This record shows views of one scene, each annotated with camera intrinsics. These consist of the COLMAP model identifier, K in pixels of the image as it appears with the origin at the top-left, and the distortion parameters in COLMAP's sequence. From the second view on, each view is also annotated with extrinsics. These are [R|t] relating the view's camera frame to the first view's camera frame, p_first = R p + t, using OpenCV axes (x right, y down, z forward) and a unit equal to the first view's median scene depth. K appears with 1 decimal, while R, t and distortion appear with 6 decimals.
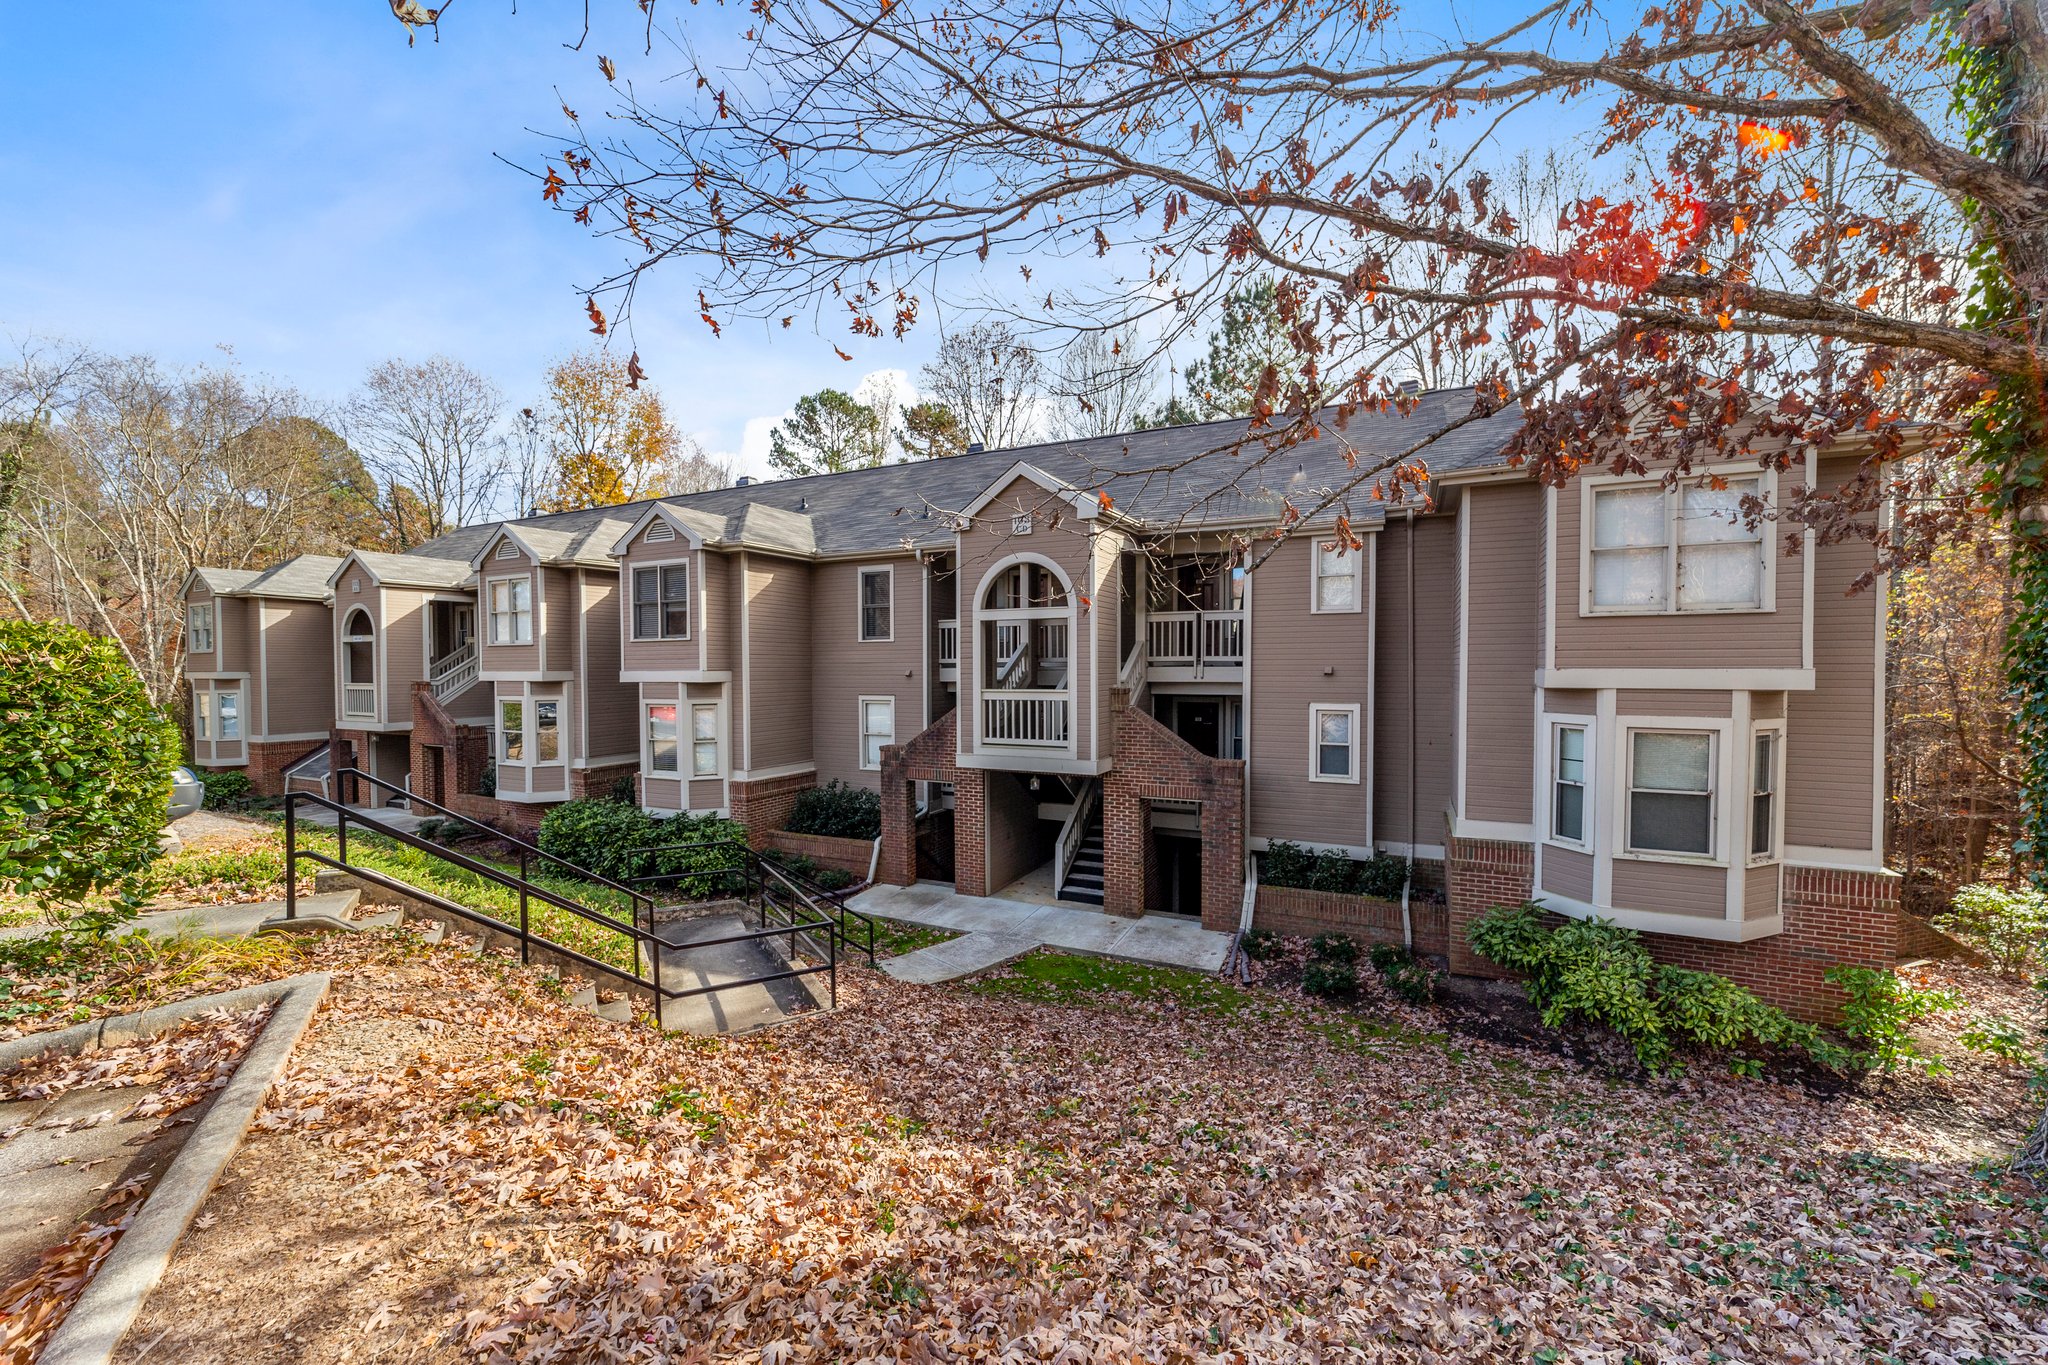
lens RADIAL K [[809.6, 0, 1019.7], [0, 809.6, 674.6], [0, 0, 1]] dist [-0.000057, 0.000278]
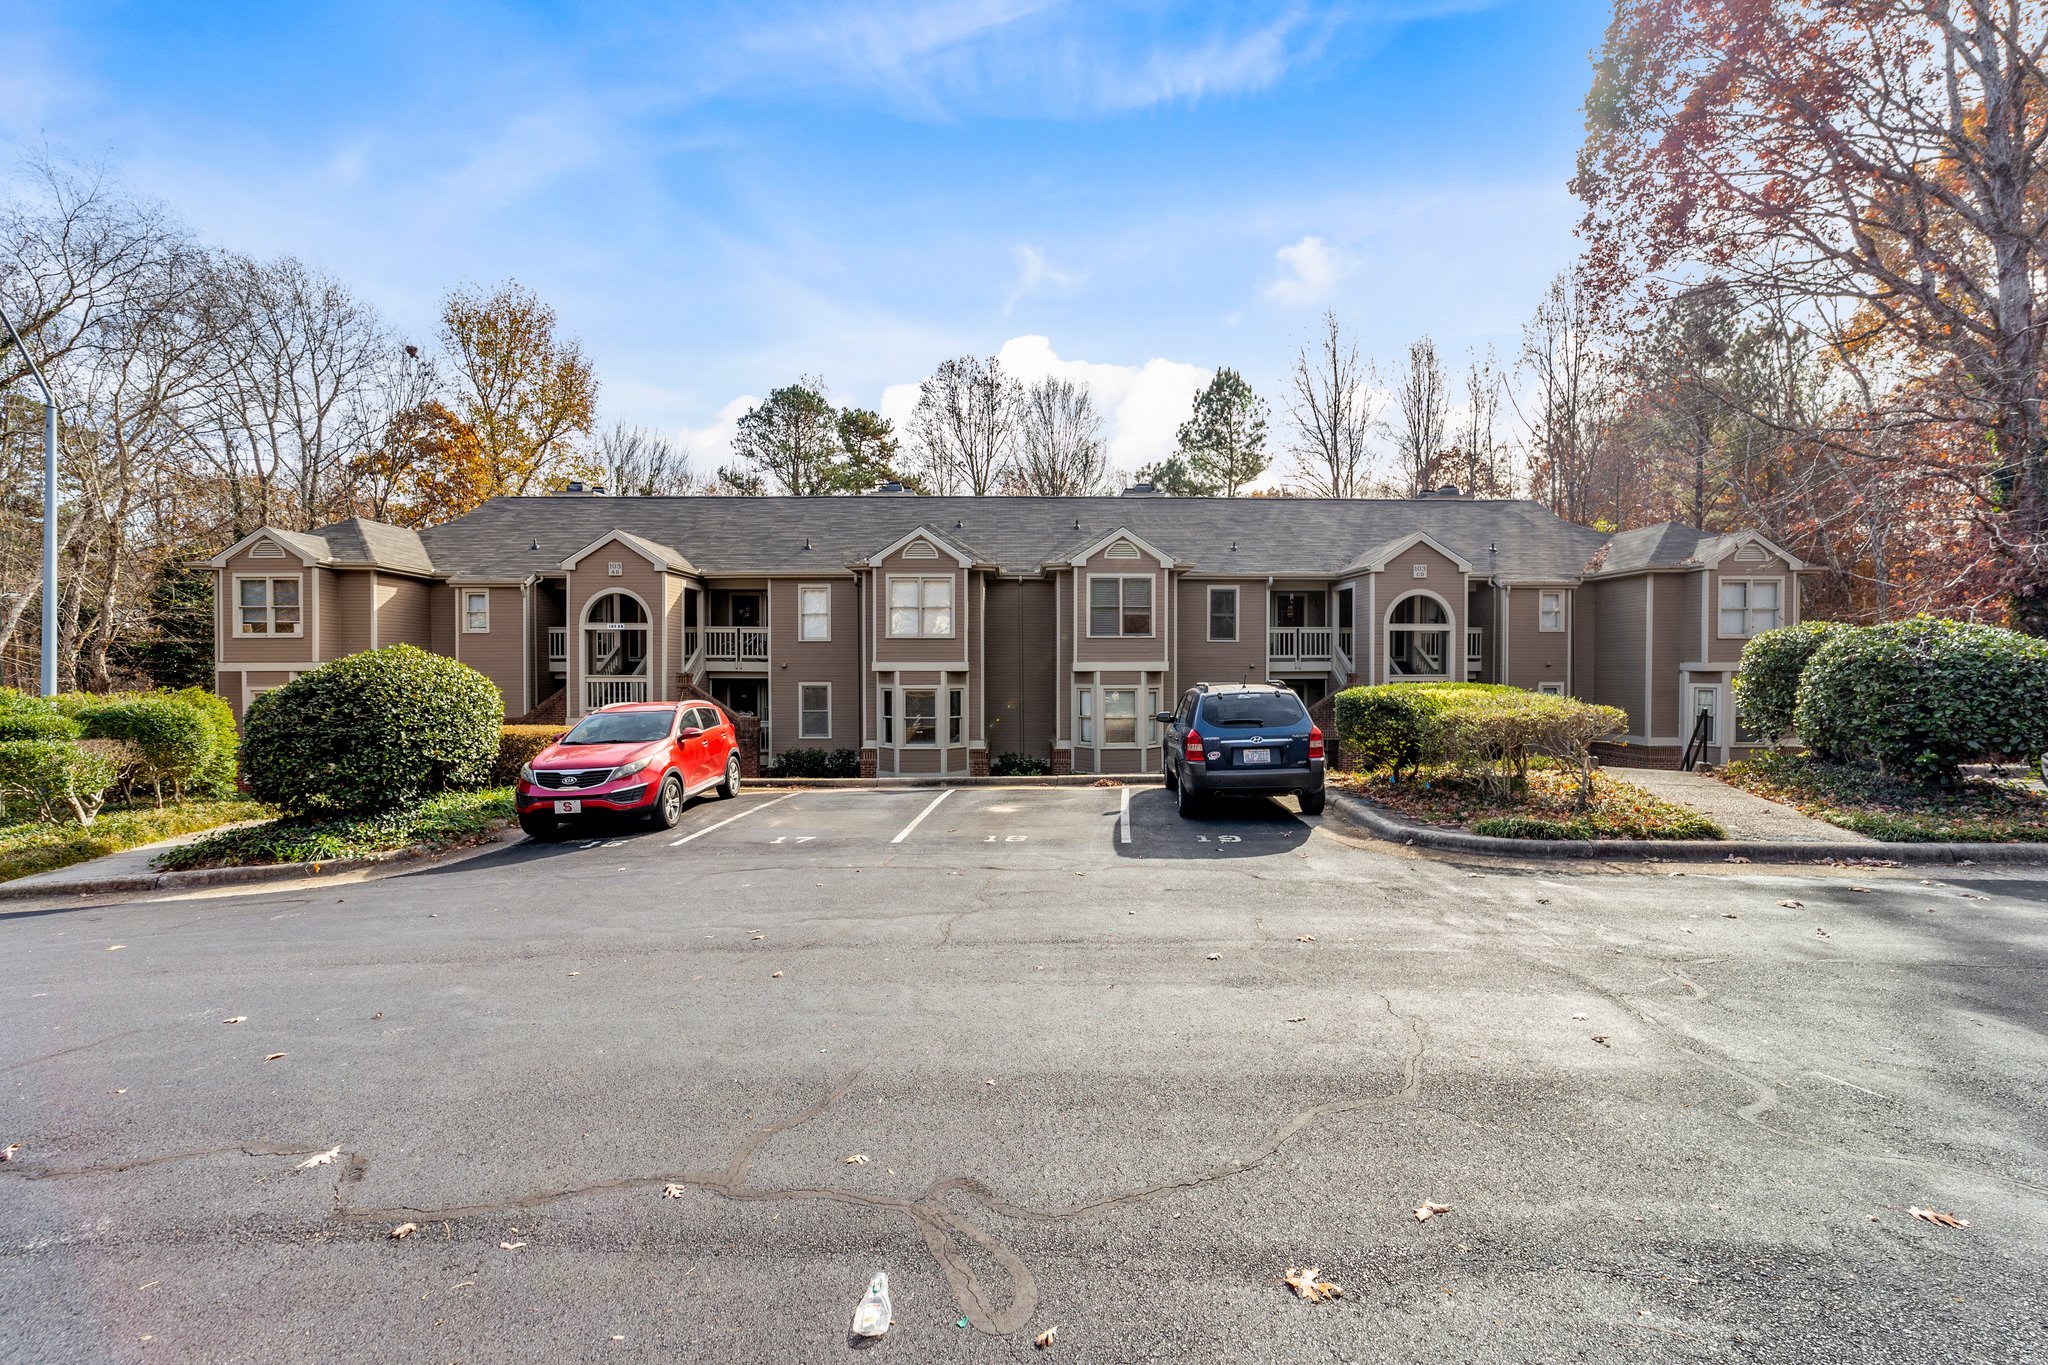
lens RADIAL K [[794.3, 0, 1030.4], [0, 794.3, 686.8], [0, 0, 1]] dist [-0.001213, -0.000062]
pose [[0.885313, -0.006024, 0.464956, -0.820298], [0.000393, 0.999925, 0.012206, 0.013091], [-0.464995, -0.010624, 0.885250, -0.015049]]
